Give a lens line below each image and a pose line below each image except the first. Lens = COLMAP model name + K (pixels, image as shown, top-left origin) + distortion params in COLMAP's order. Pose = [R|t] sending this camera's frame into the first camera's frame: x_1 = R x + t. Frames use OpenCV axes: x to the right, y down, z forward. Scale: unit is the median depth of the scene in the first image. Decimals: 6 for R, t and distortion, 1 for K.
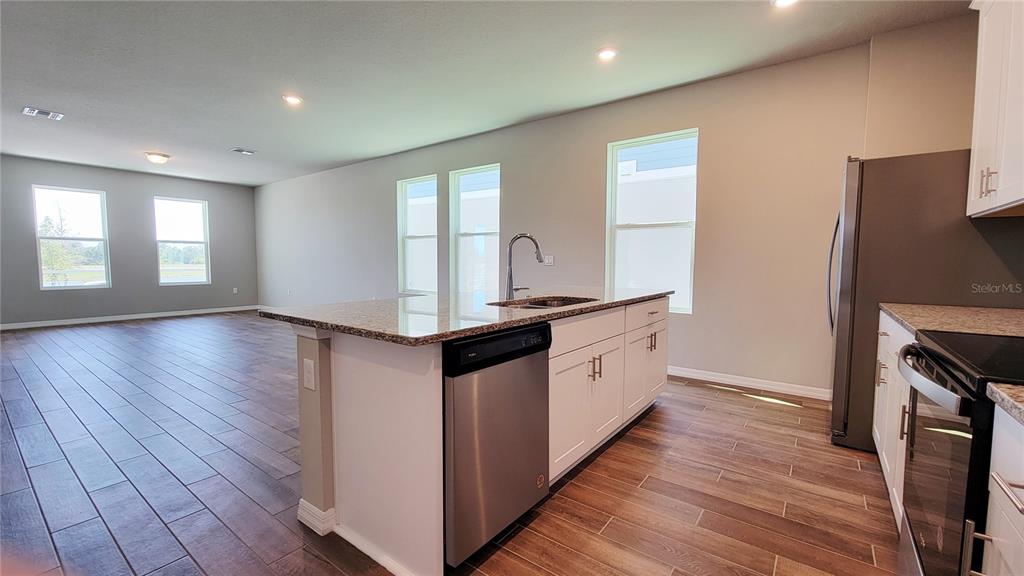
lens RADIAL K [[420.8, 0, 509.0], [0, 420.8, 292.3], [0, 0, 1]] dist [-0.001866, 0.000251]
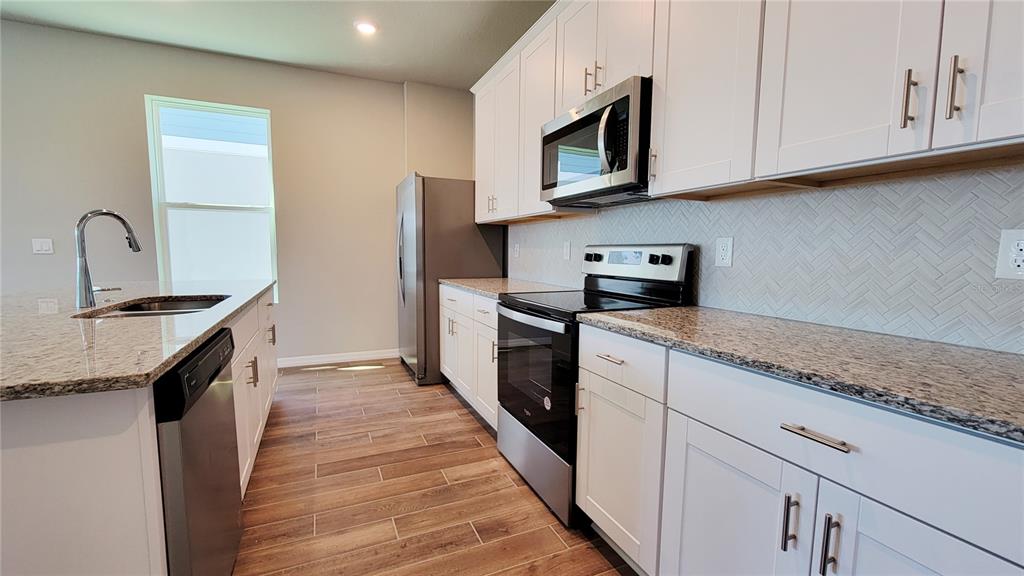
lens RADIAL K [[420.8, 0, 503.3], [0, 420.8, 292.7], [0, 0, 1]] dist [-0.001866, 0.000251]
pose [[0.488881, -0.087602, 0.867941, -0.247323], [0.056533, 0.996035, 0.068687, -0.014560], [-0.870517, 0.015487, 0.491895, 0.097112]]
